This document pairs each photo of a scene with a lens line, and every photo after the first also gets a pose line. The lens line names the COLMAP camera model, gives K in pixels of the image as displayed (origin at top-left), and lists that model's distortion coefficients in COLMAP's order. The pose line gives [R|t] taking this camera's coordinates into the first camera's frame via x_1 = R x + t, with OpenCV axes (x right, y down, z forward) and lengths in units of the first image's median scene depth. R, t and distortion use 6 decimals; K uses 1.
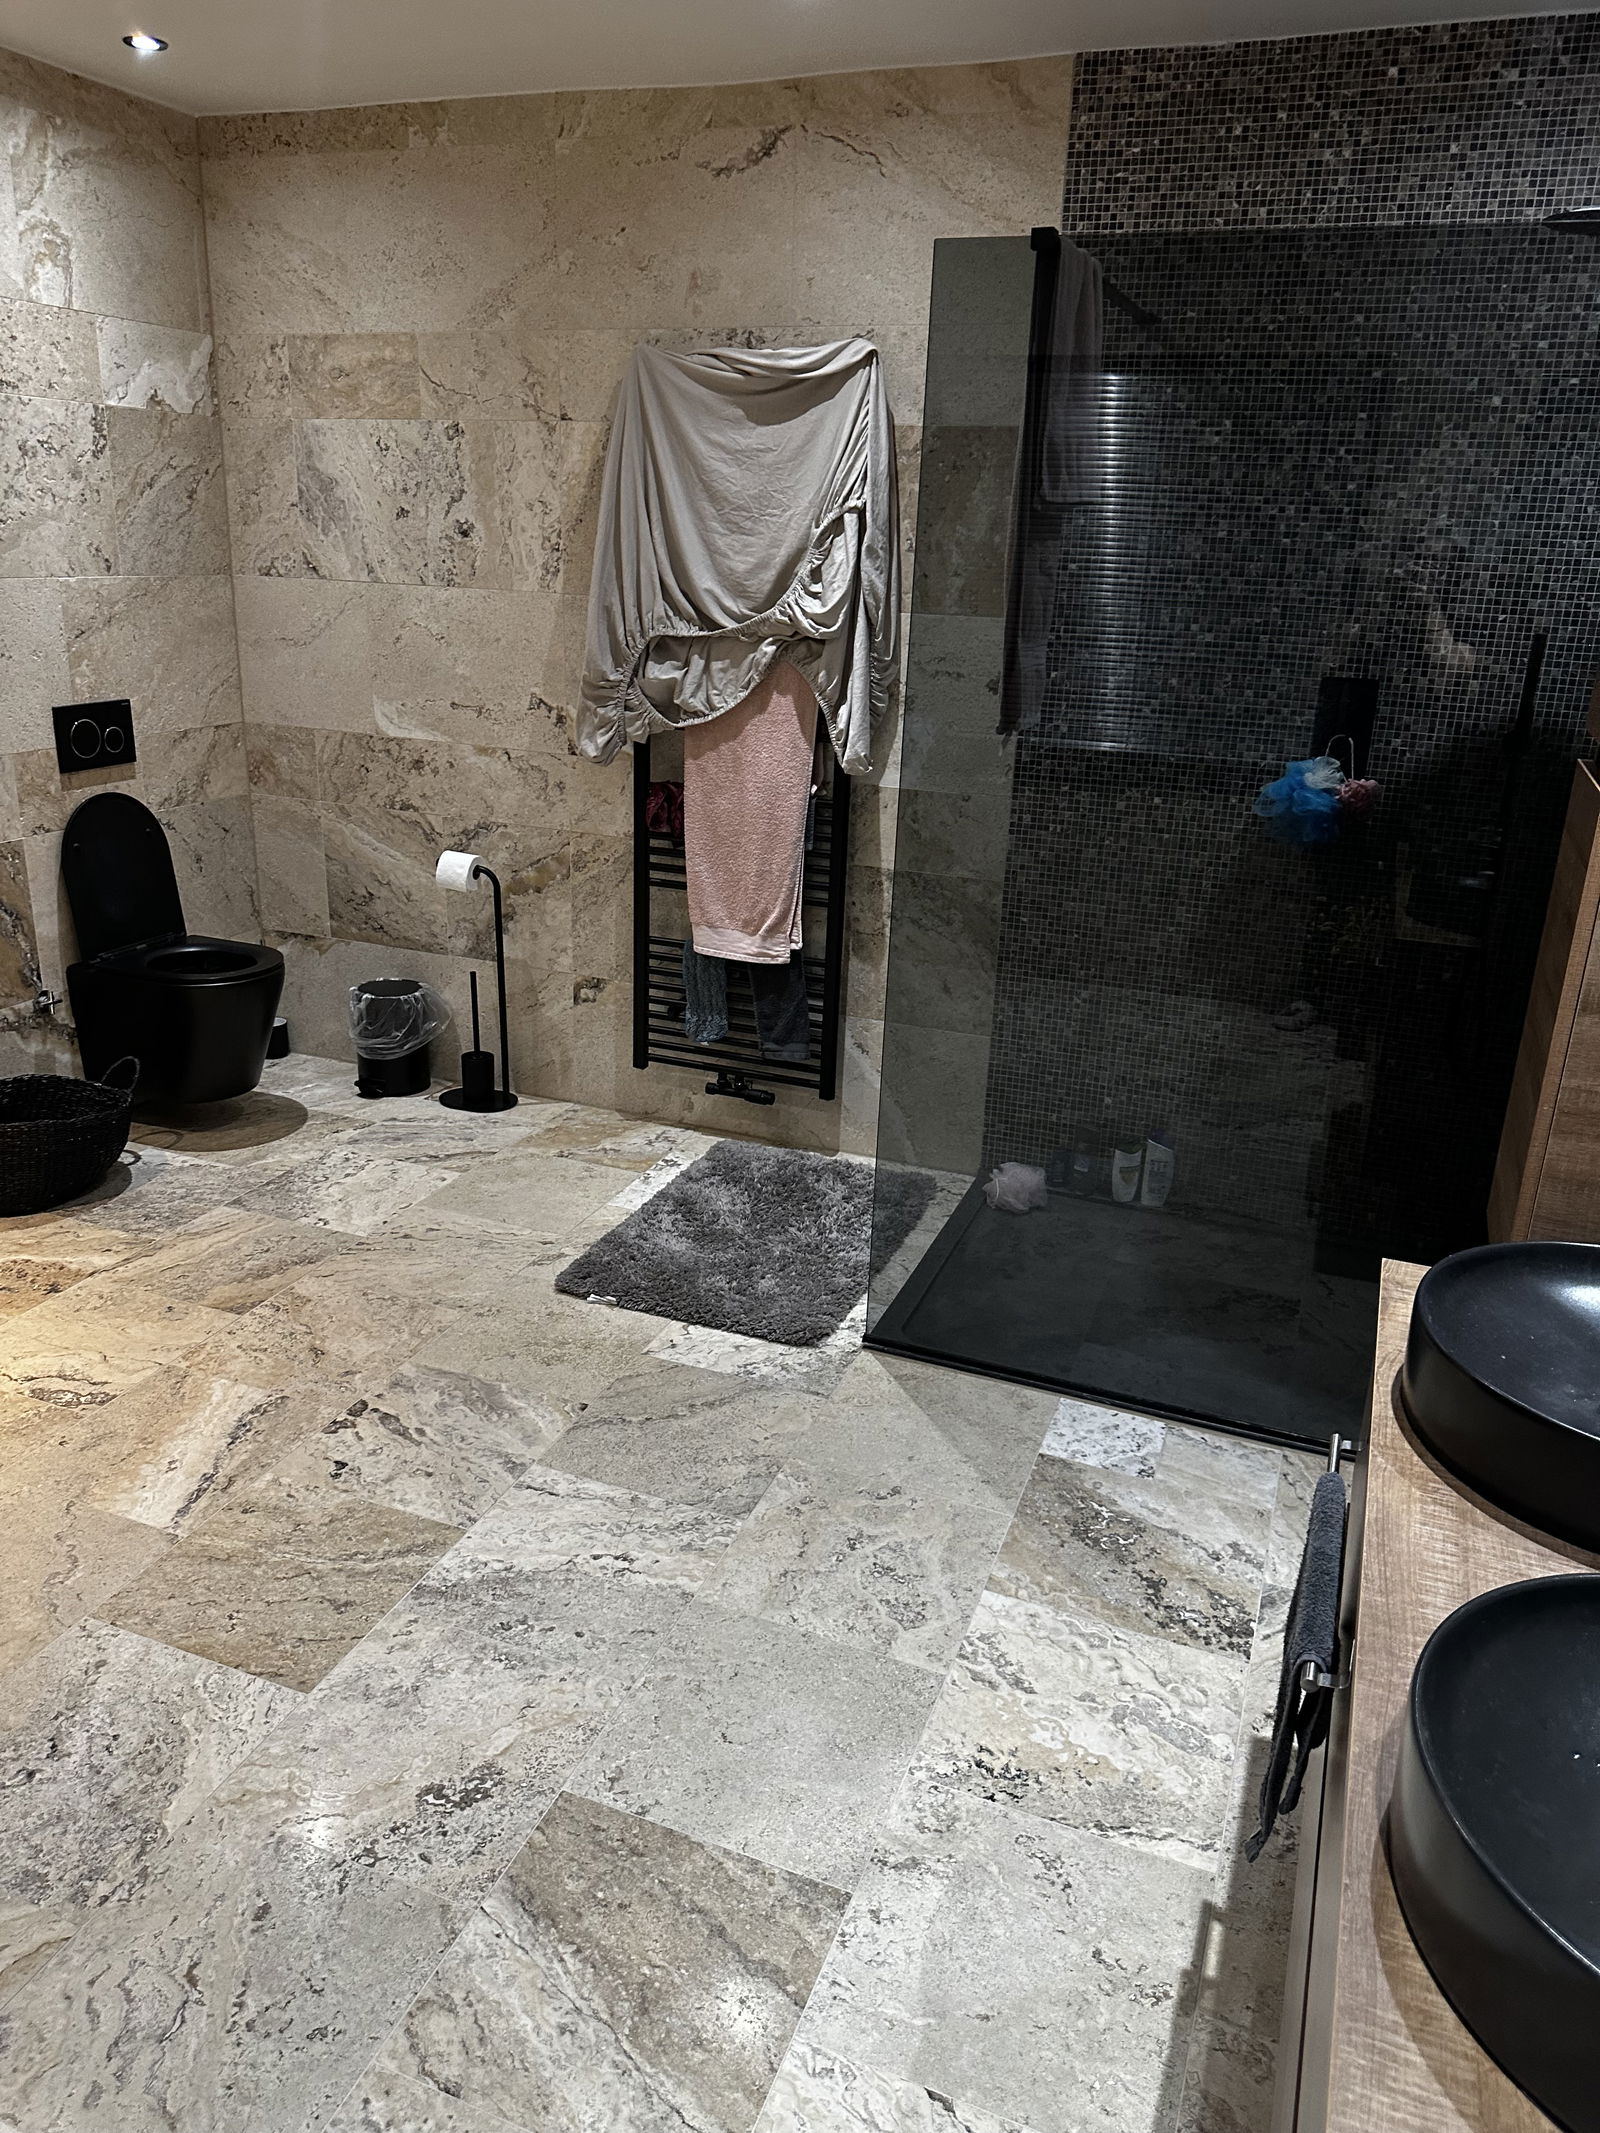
lens RADIAL K [[1520.6, 0, 804.5], [0, 1520.6, 1067.4], [0, 0, 1]] dist [-0.005666, -0.008104]
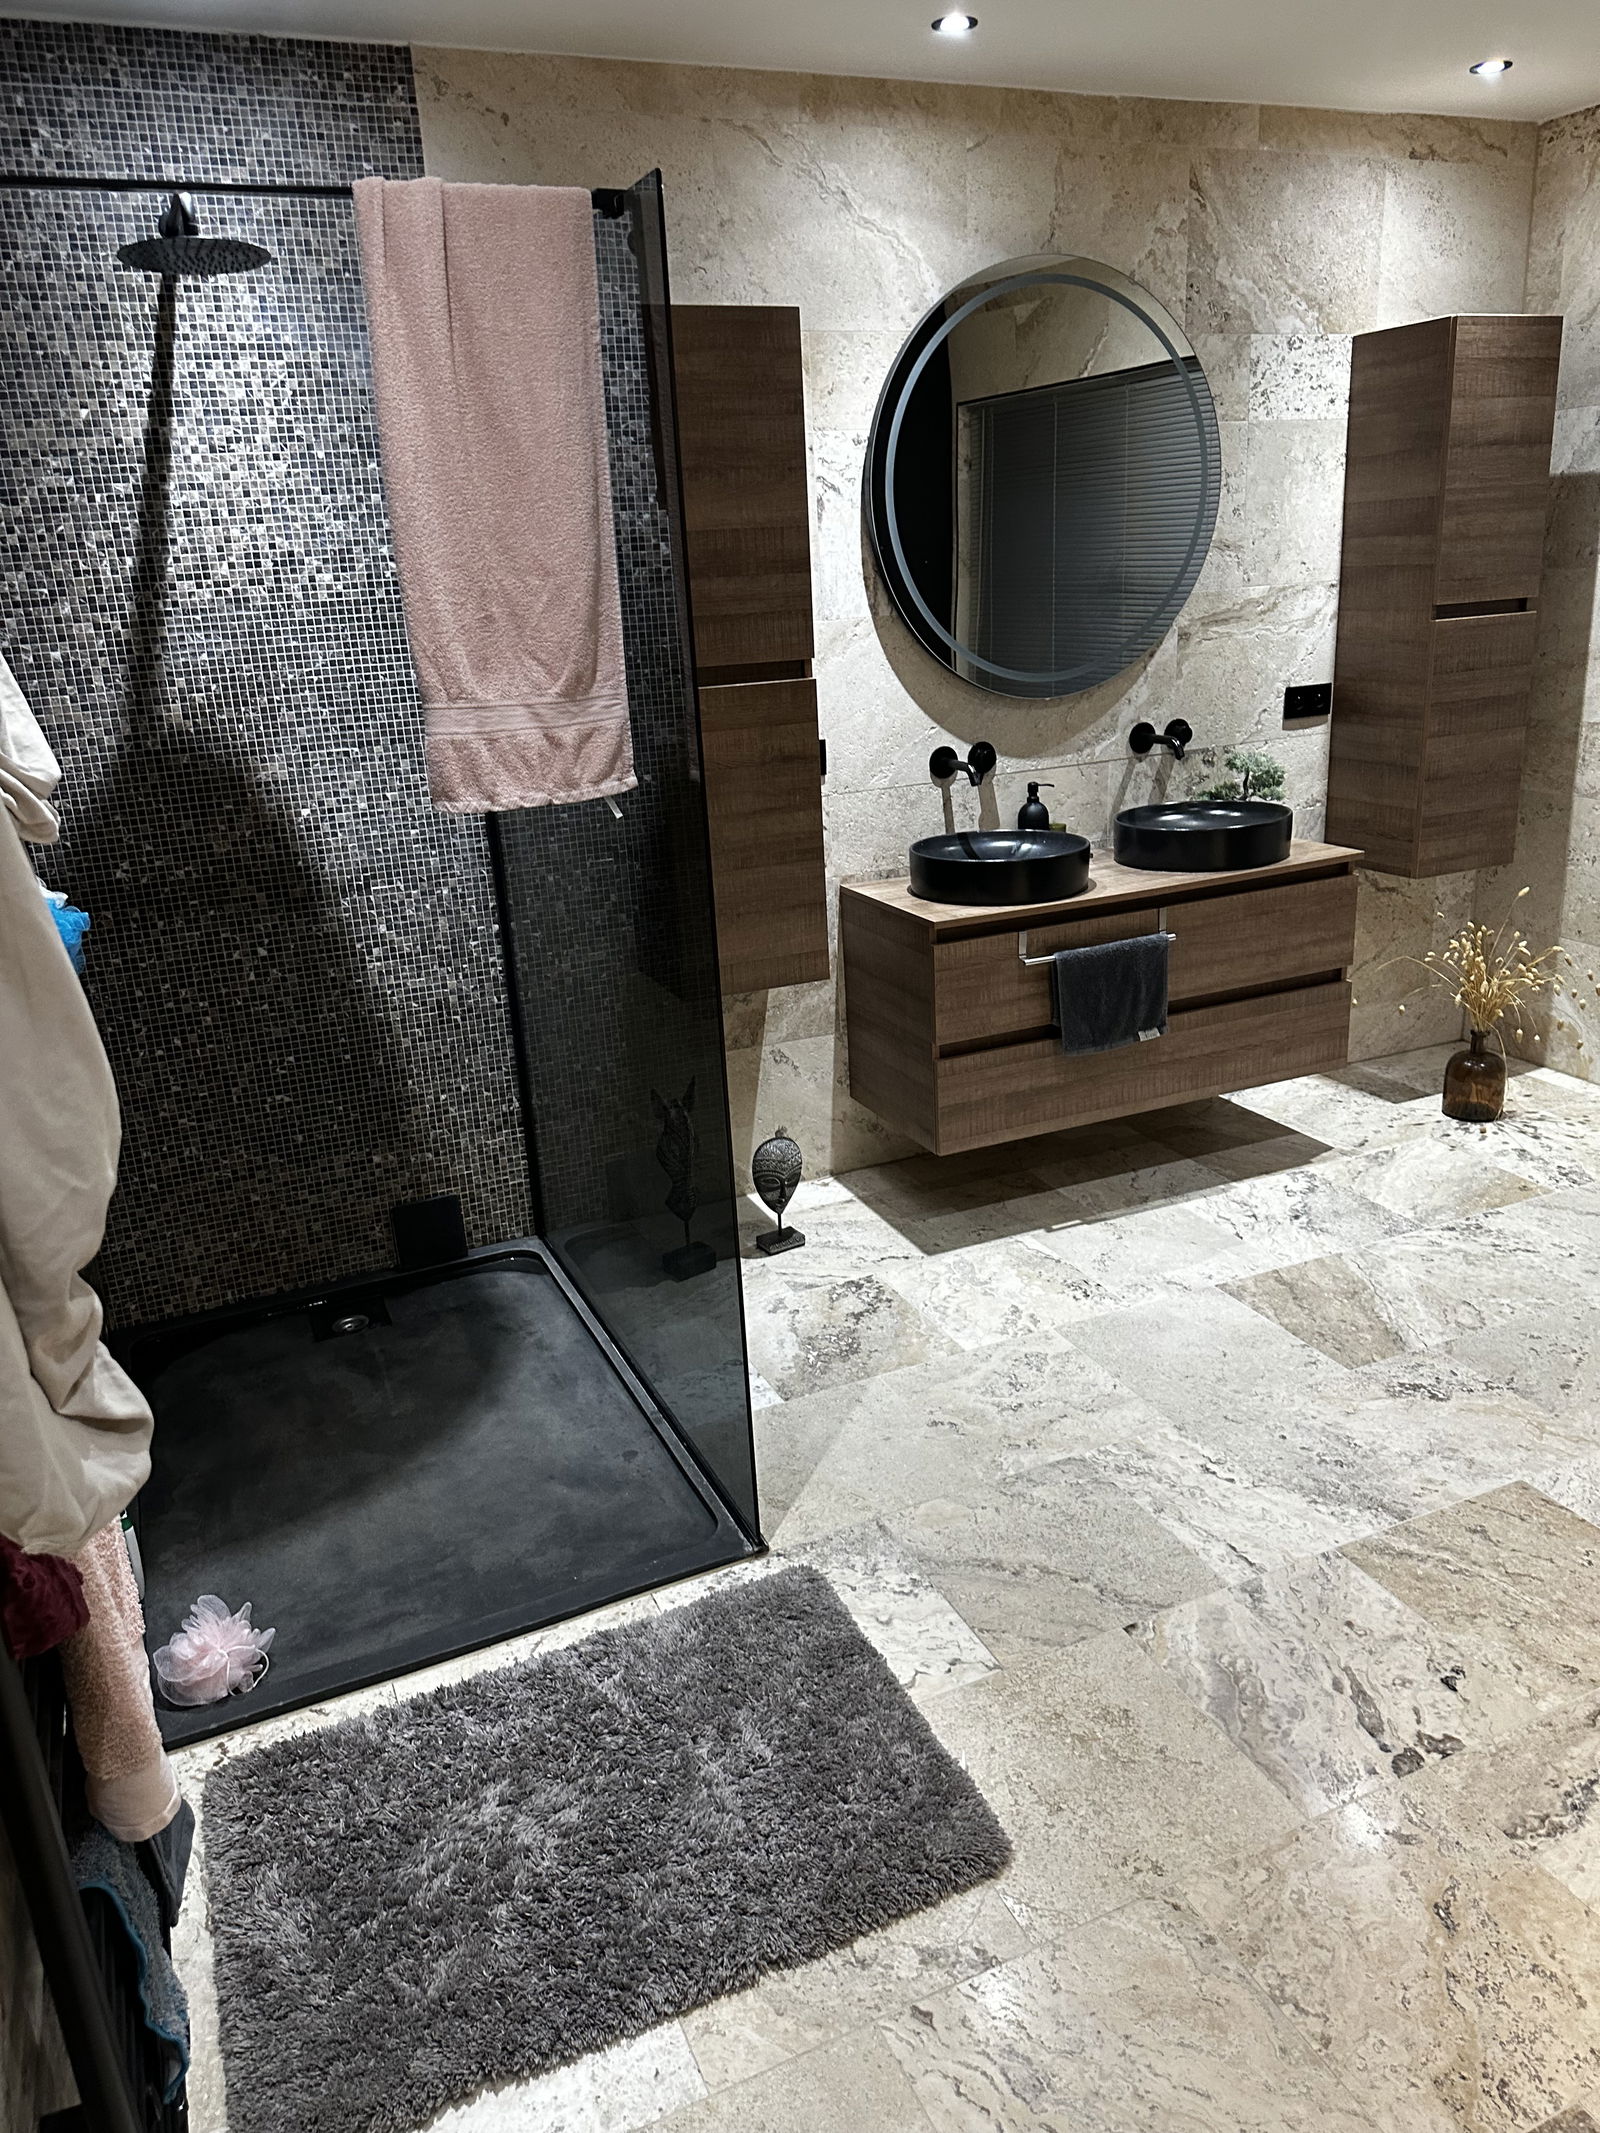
lens RADIAL K [[1520.6, 0, 804.0], [0, 1520.6, 1065.2], [0, 0, 1]] dist [-0.005666, -0.008104]
pose [[-0.712387, -0.240150, 0.659418, -0.543713], [0.252162, 0.789283, 0.559863, -0.567493], [-0.654919, 0.565120, -0.501718, 1.528338]]
